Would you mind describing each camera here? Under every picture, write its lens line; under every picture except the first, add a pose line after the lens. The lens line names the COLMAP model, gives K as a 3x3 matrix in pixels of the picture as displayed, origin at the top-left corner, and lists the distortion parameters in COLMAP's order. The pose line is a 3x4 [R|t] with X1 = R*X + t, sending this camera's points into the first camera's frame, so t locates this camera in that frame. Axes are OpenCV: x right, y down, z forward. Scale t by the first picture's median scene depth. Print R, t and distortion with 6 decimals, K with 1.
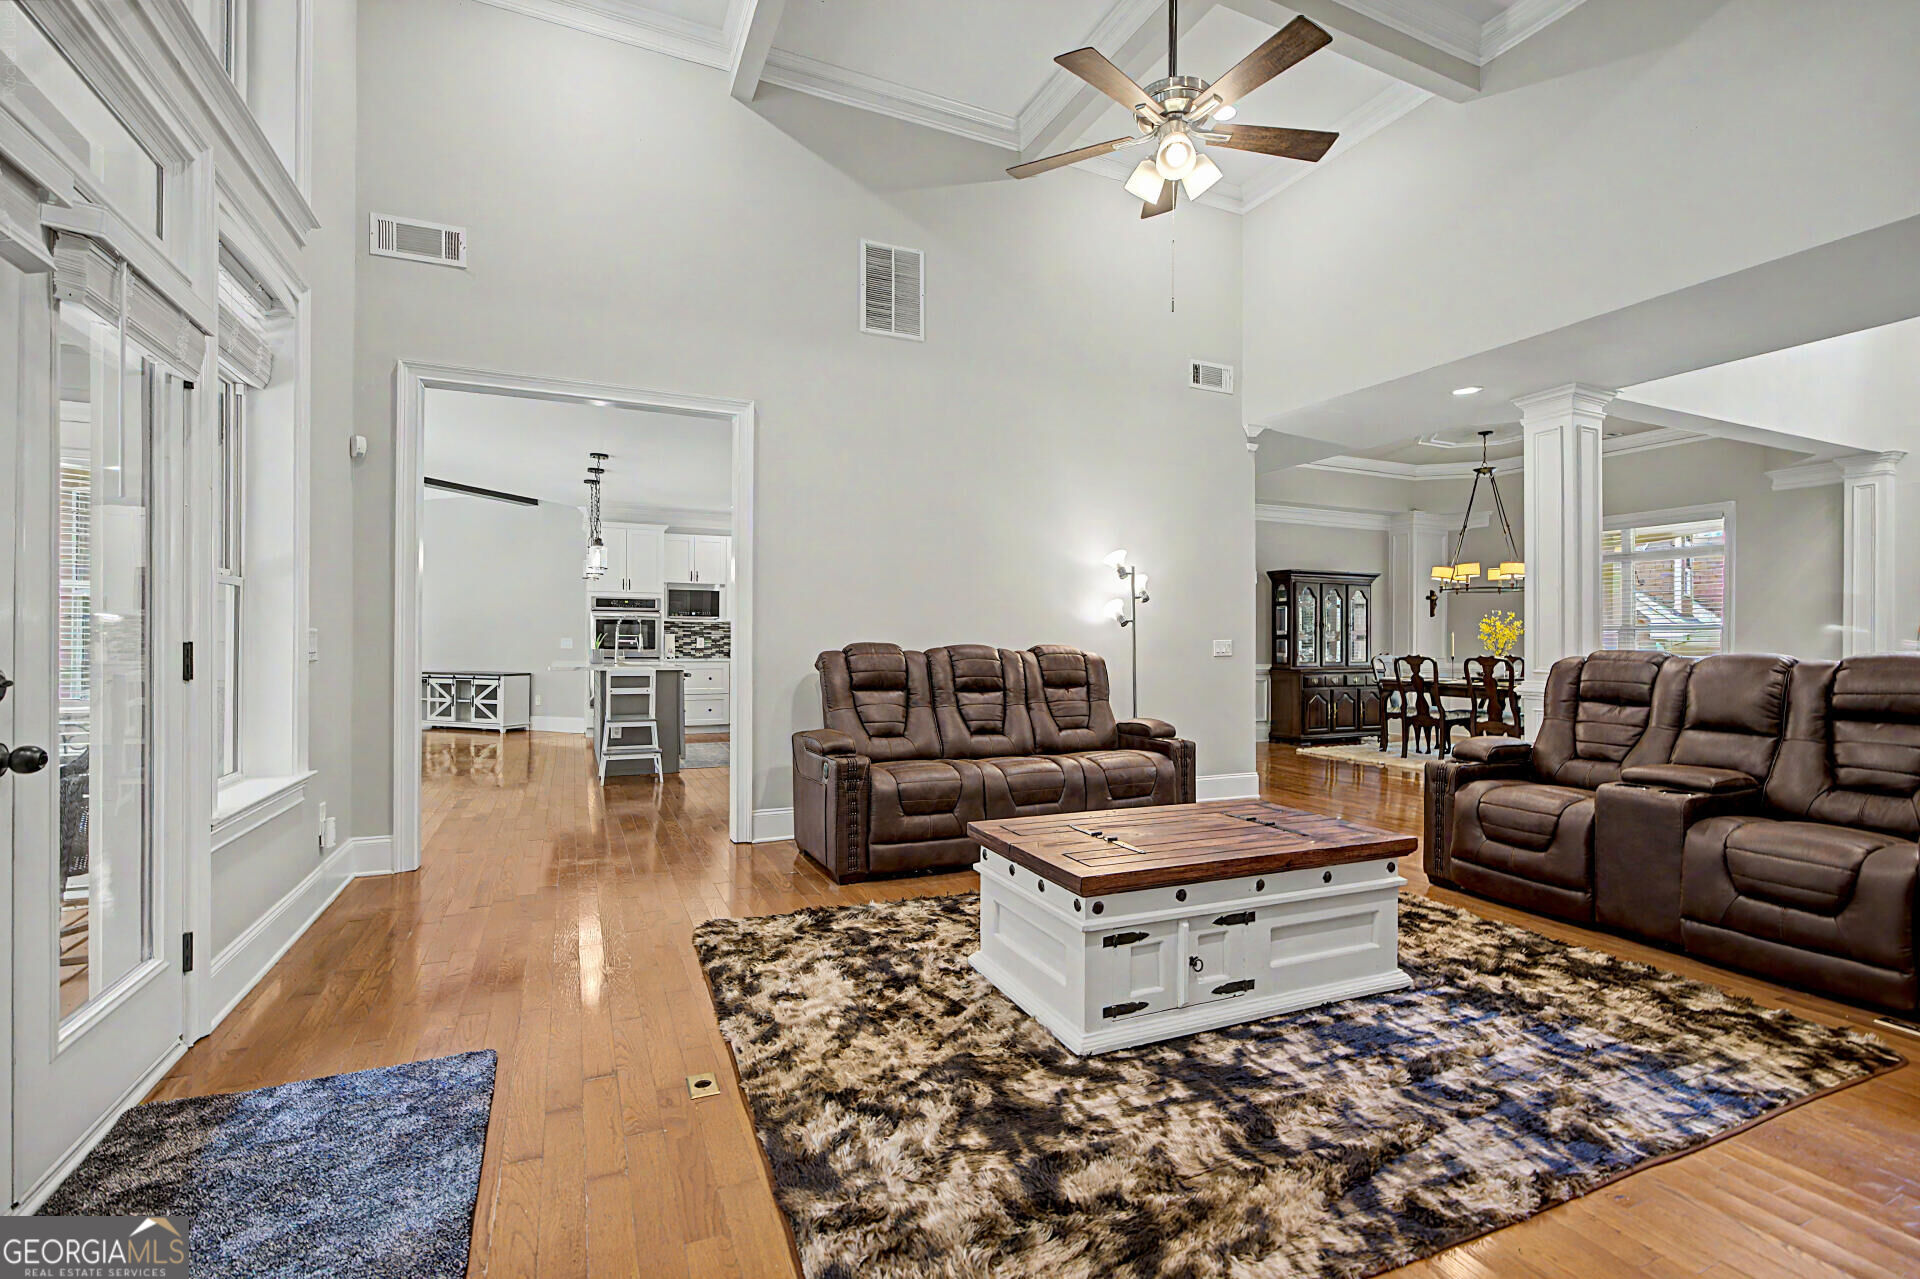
lens RADIAL K [[869.0, 0, 969.0], [0, 869.0, 650.5], [0, 0, 1]] dist [-0.004468, 0.000660]
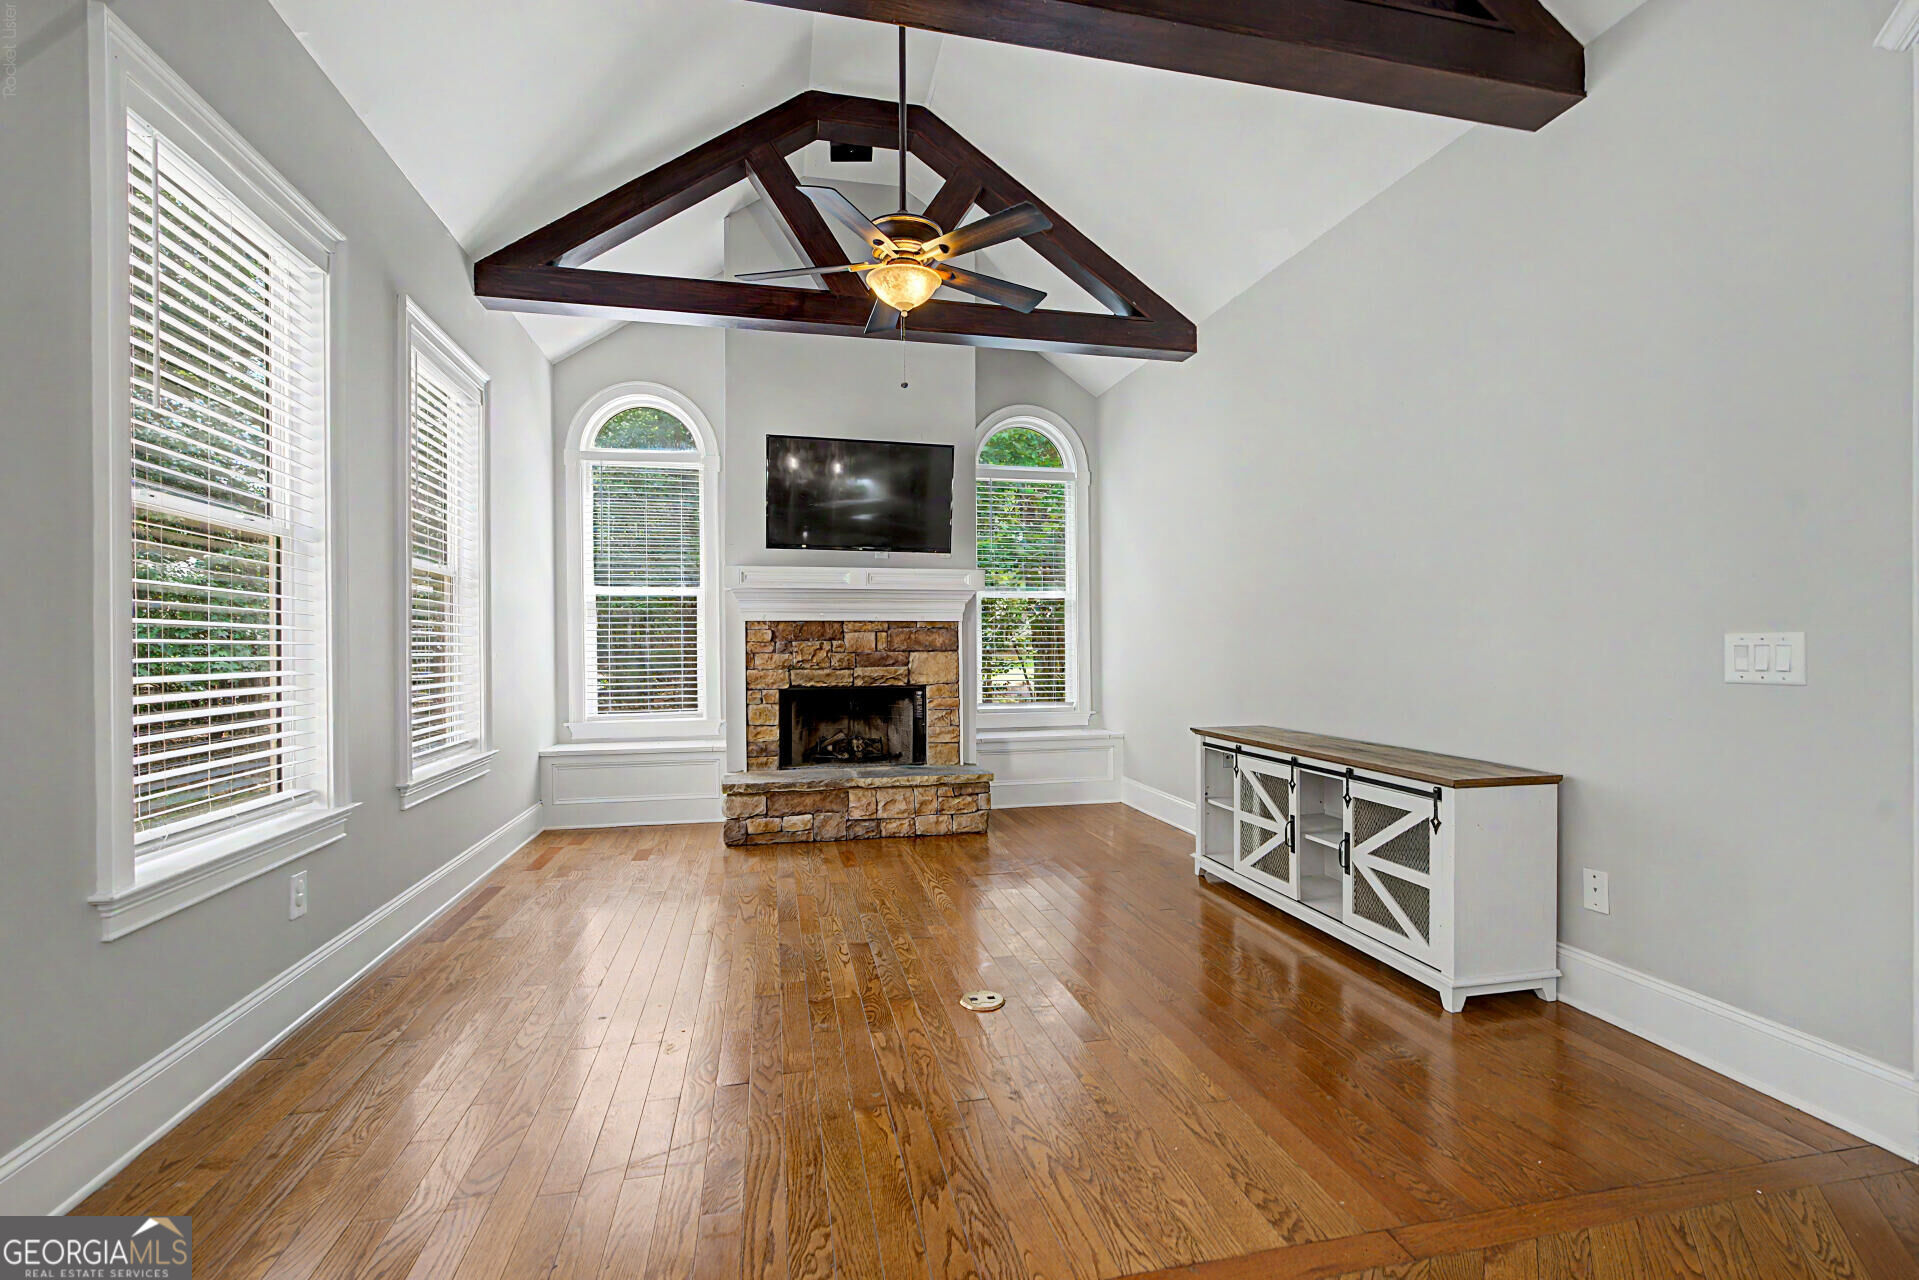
lens RADIAL K [[868.5, 0, 968.5], [0, 868.5, 651.0], [0, 0, 1]] dist [-0.004468, 0.000660]
pose [[0.552119, 0.000235, -0.833765, -0.397462], [-0.002162, 0.999997, -0.001149, -0.009379], [0.833763, 0.002437, 0.552118, 0.729837]]
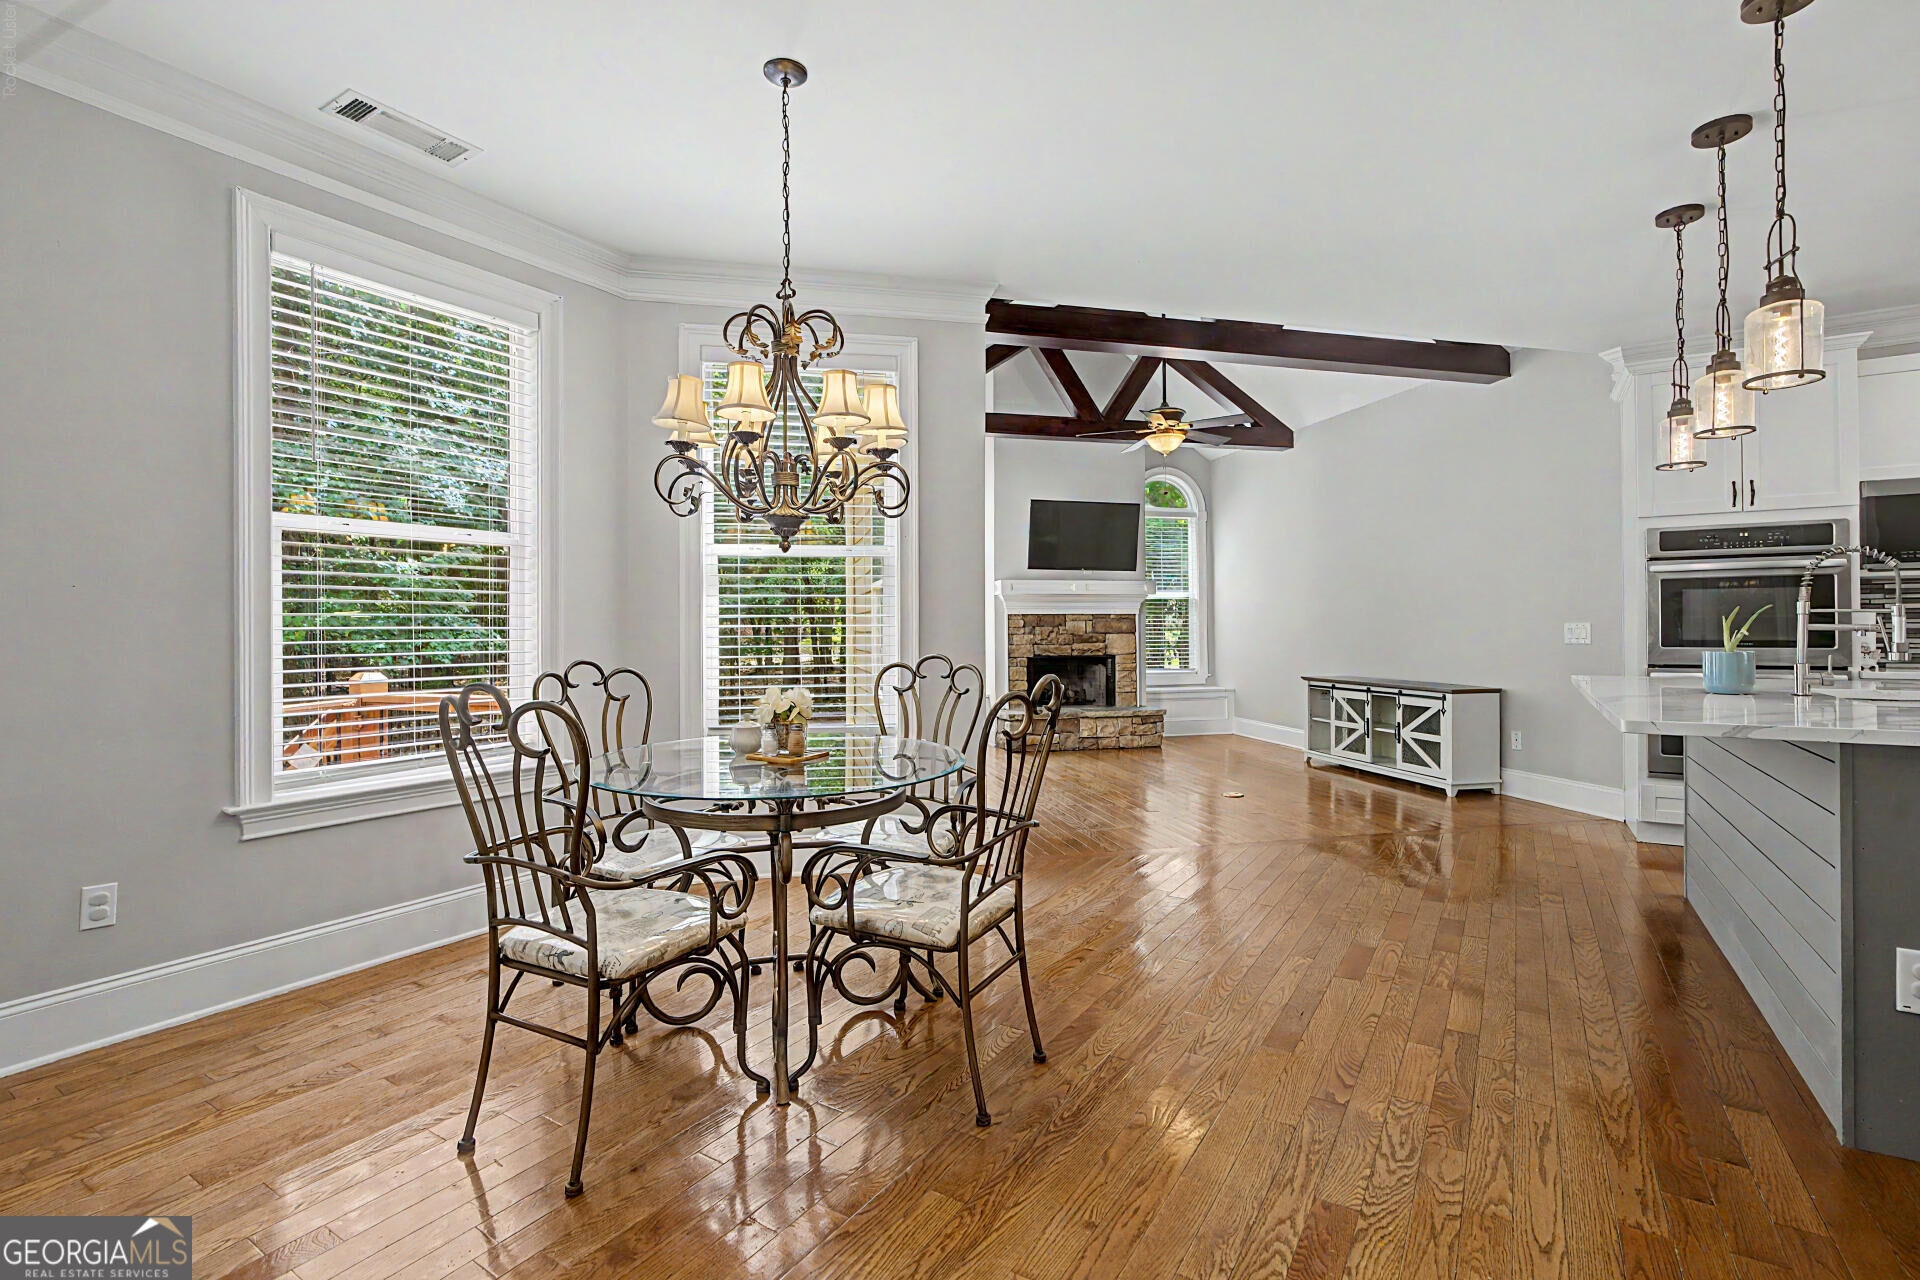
lens RADIAL K [[898.7, 0, 962.7], [0, 898.7, 627.5], [0, 0, 1]] dist [0.000668, 0.000285]
pose [[0.554557, -0.009022, -0.832097, -0.229551], [-0.002181, 0.999922, -0.012296, -0.004550], [0.832143, 0.008634, 0.554494, 0.417845]]
